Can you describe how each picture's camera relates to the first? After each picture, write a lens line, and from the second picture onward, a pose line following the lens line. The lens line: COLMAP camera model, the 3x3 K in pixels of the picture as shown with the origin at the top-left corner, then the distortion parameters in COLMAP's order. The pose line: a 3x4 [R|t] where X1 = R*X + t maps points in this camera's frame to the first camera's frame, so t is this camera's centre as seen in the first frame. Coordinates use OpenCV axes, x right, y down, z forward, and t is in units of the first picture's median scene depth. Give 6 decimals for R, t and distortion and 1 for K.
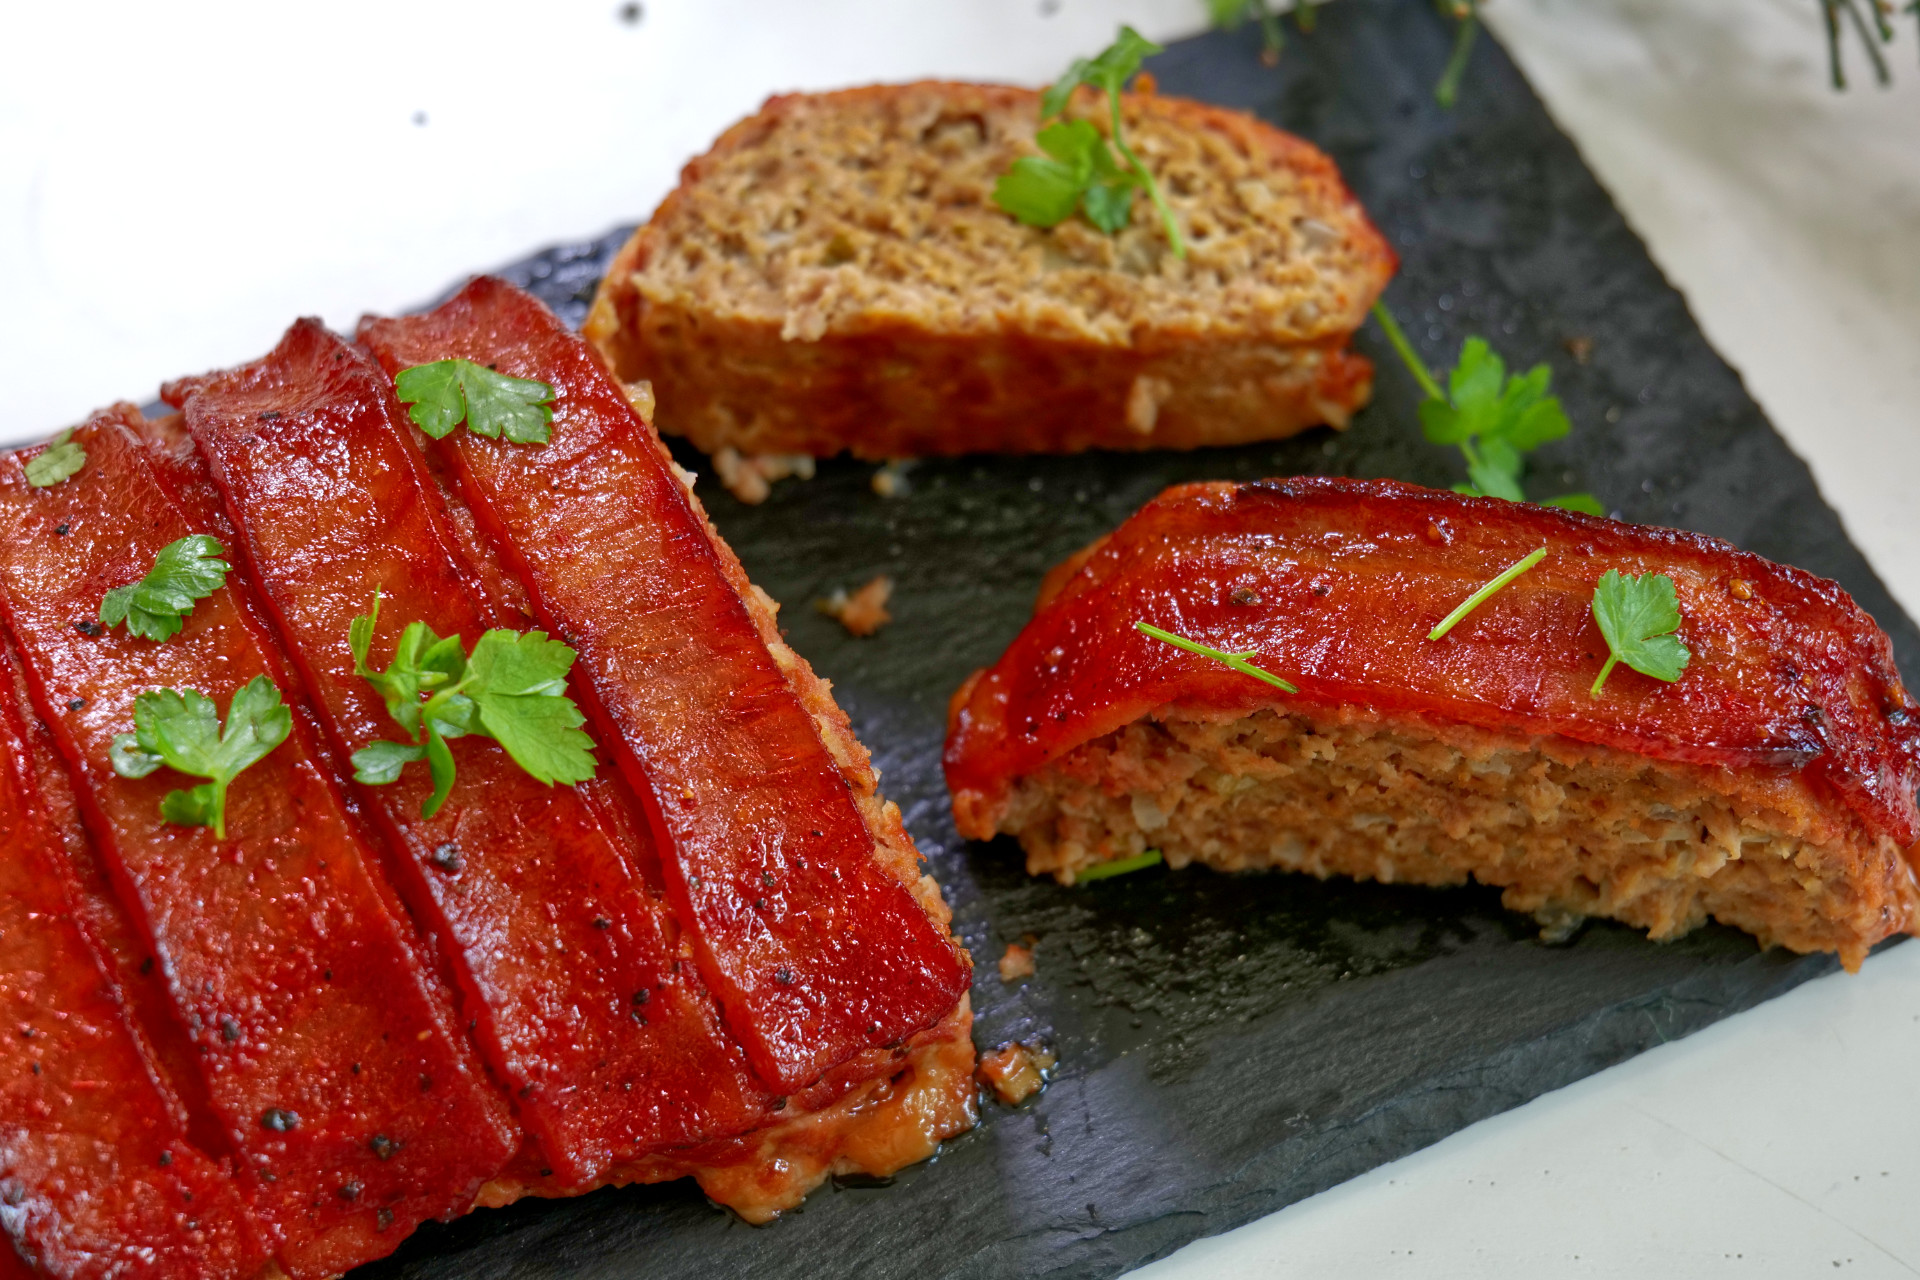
lens RADIAL K [[3298.3, 0, 947.6], [0, 3298.3, 630.4], [0, 0, 1]] dist [0.048978, -0.539546]
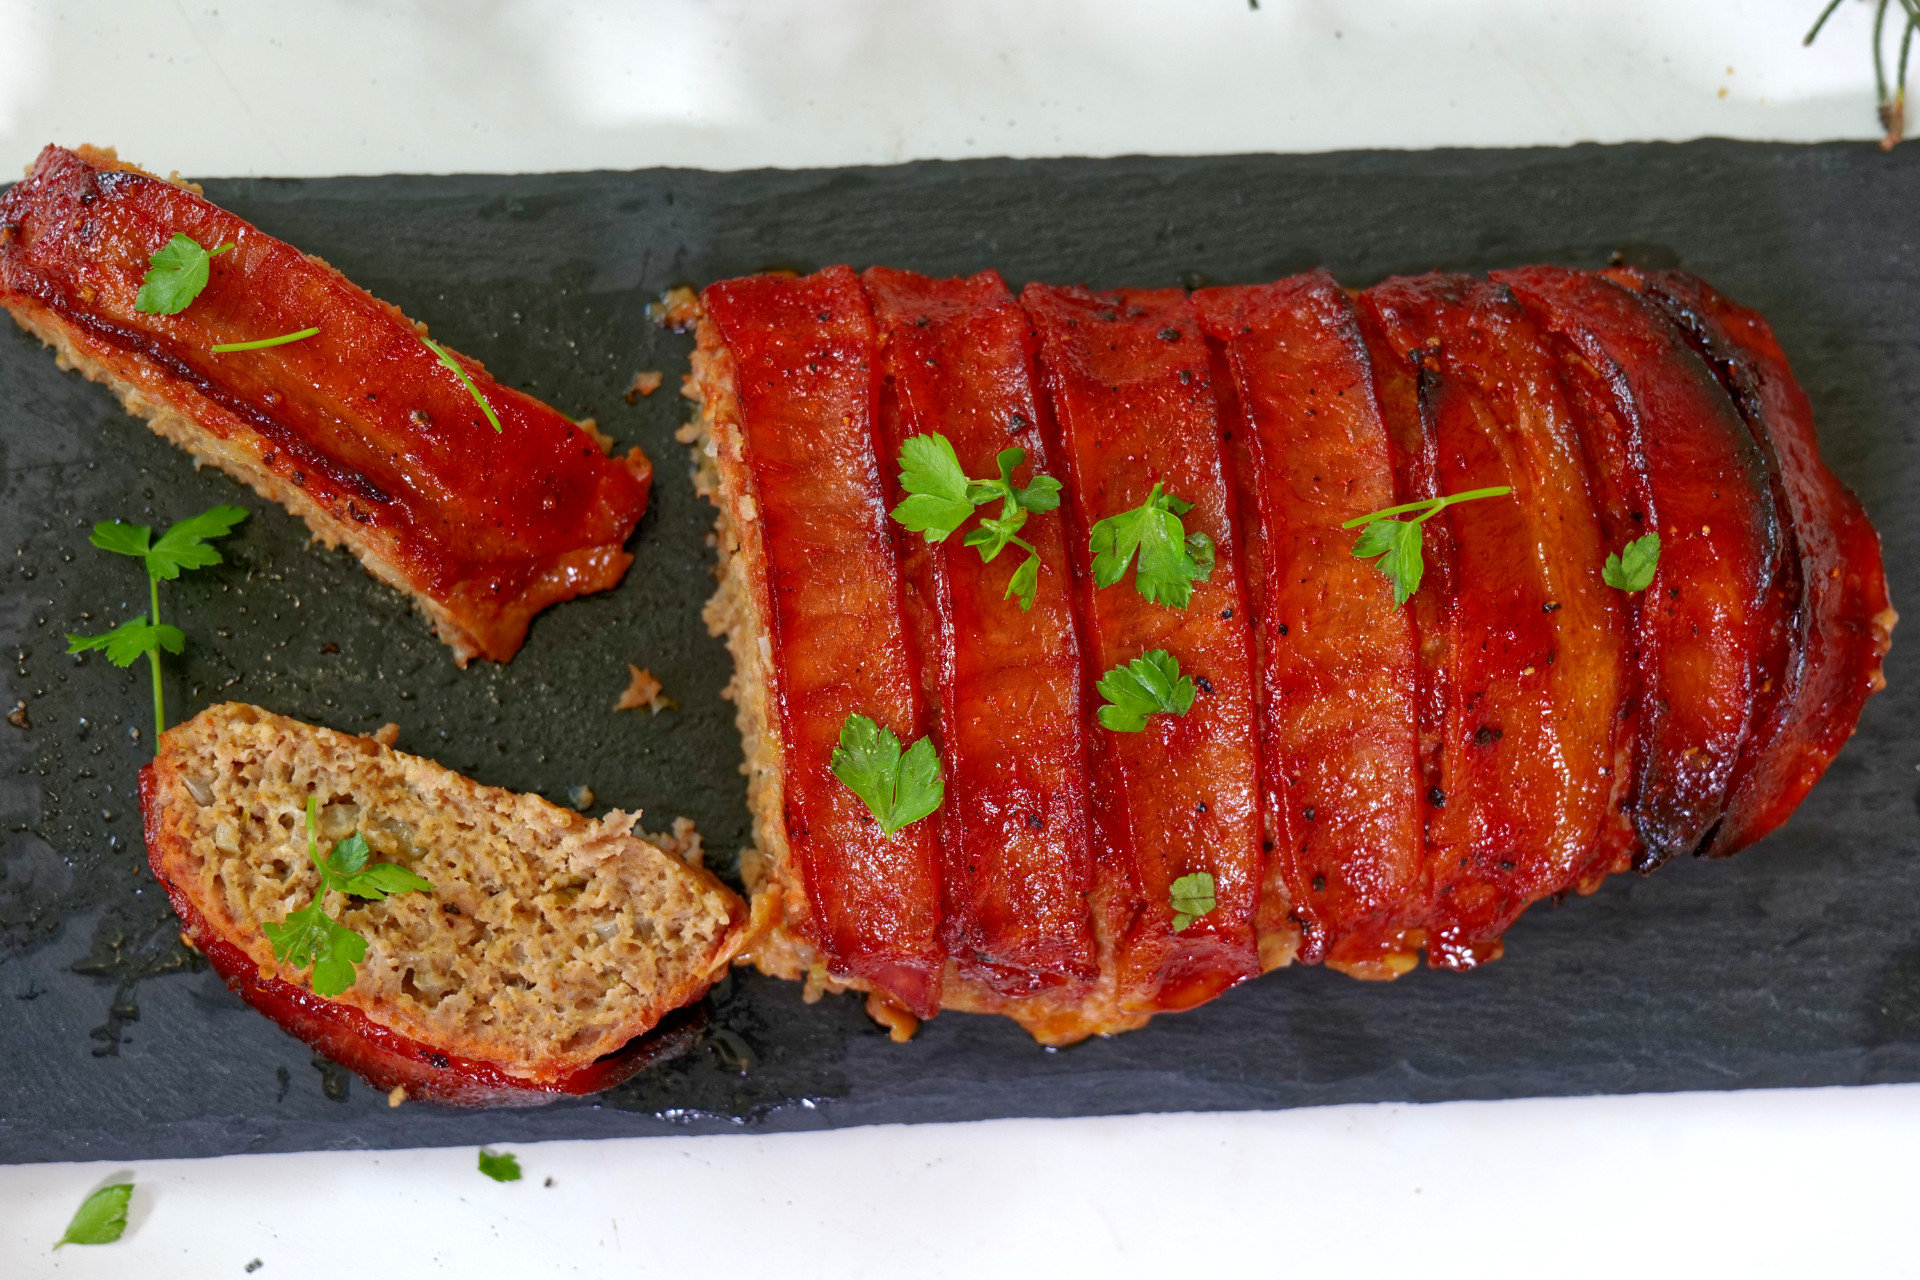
lens RADIAL K [[3298.3, 0, 947.6], [0, 3298.3, 630.4], [0, 0, 1]] dist [0.048978, -0.539546]
pose [[-0.932305, -0.361562, 0.008973, -0.143416], [0.286990, -0.724466, 0.626727, -0.786807], [-0.220100, 0.586875, 0.779188, -0.071988]]
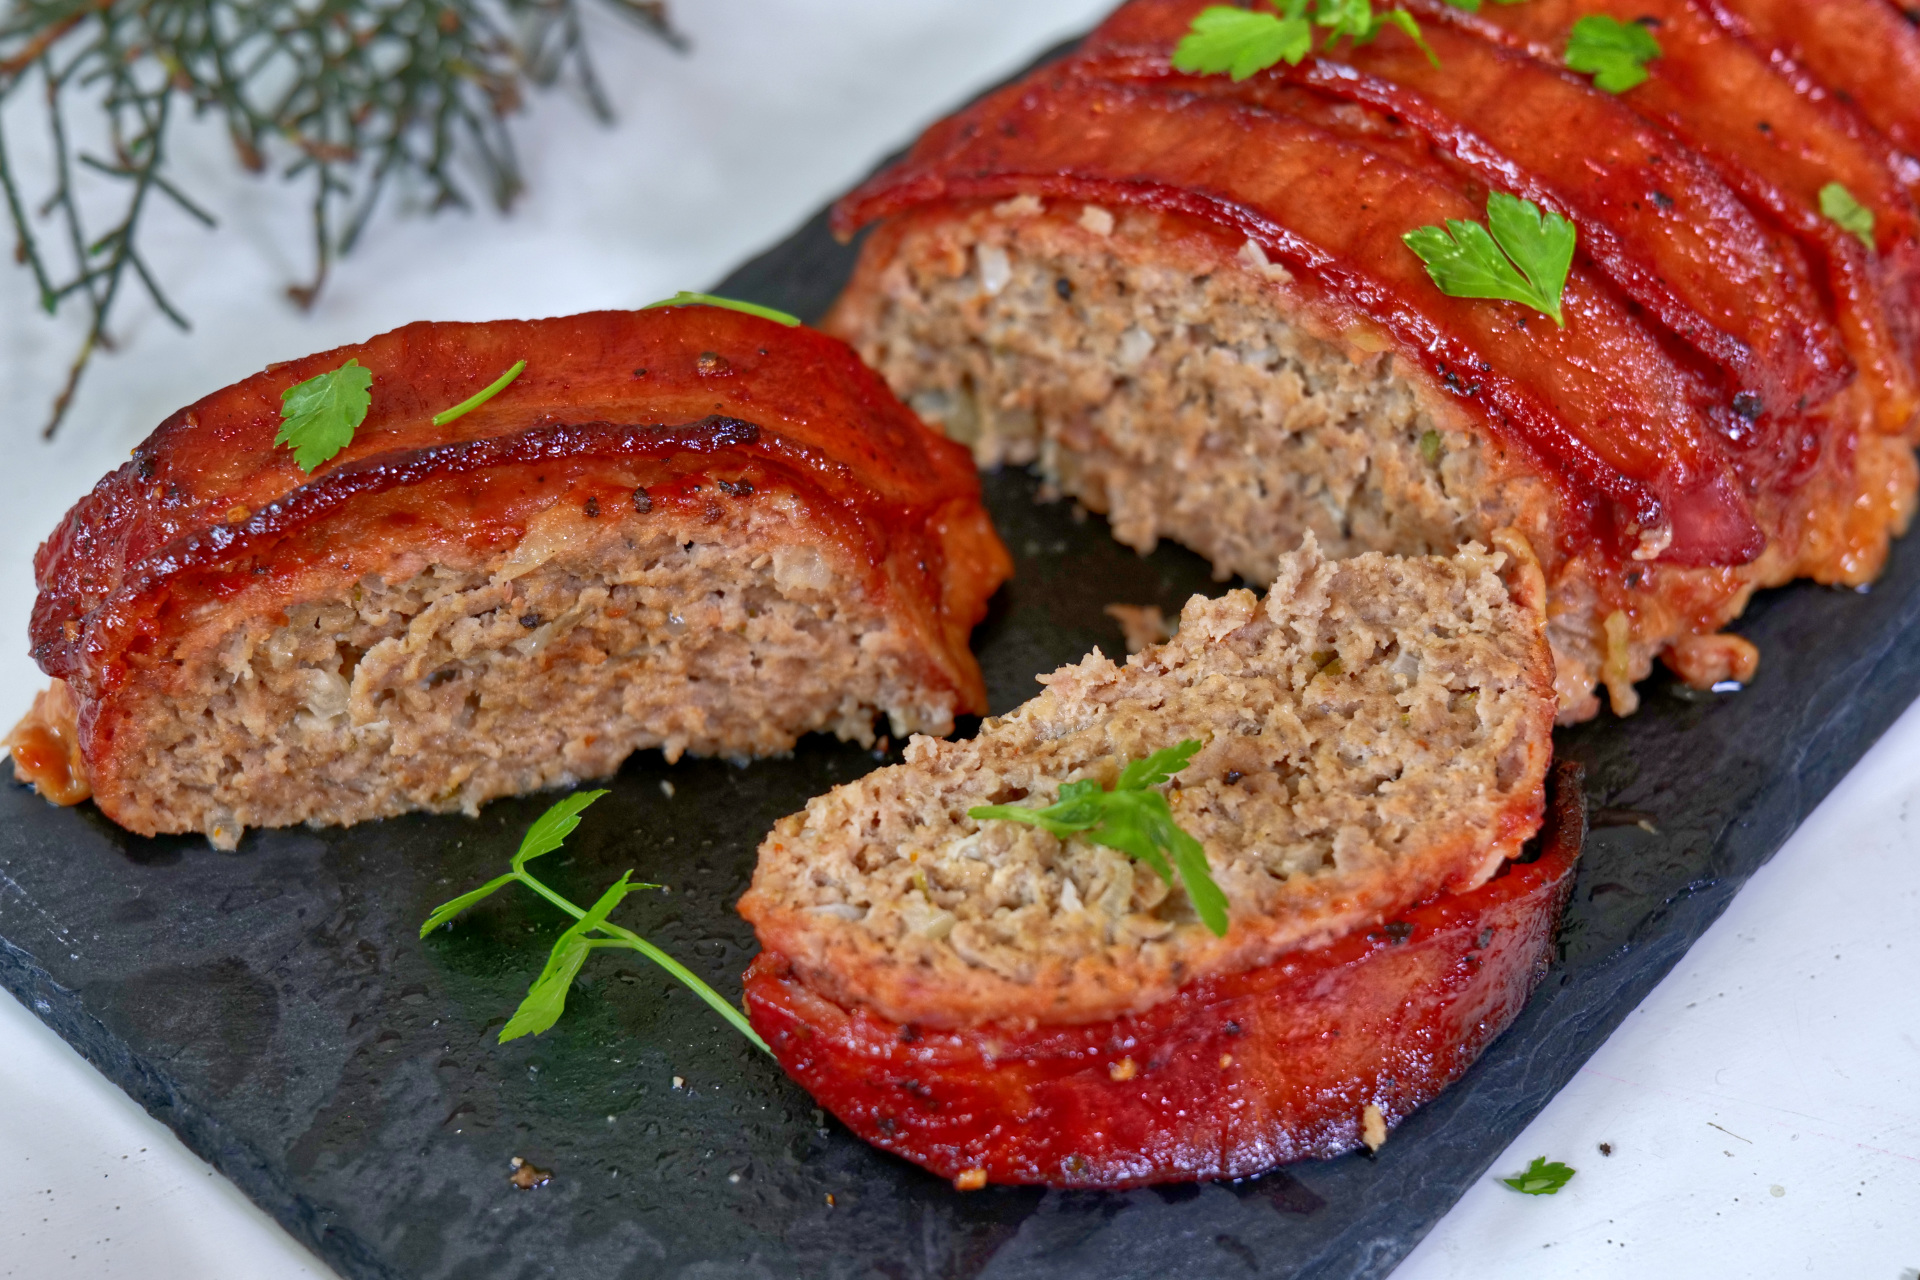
lens RADIAL K [[3298.3, 0, 947.6], [0, 3298.3, 630.4], [0, 0, 1]] dist [0.048978, -0.539546]
pose [[-0.906865, 0.317303, -0.277335, 0.294725], [-0.347413, -0.190397, 0.918179, -0.873973], [0.238537, 0.929014, 0.282900, 0.718410]]
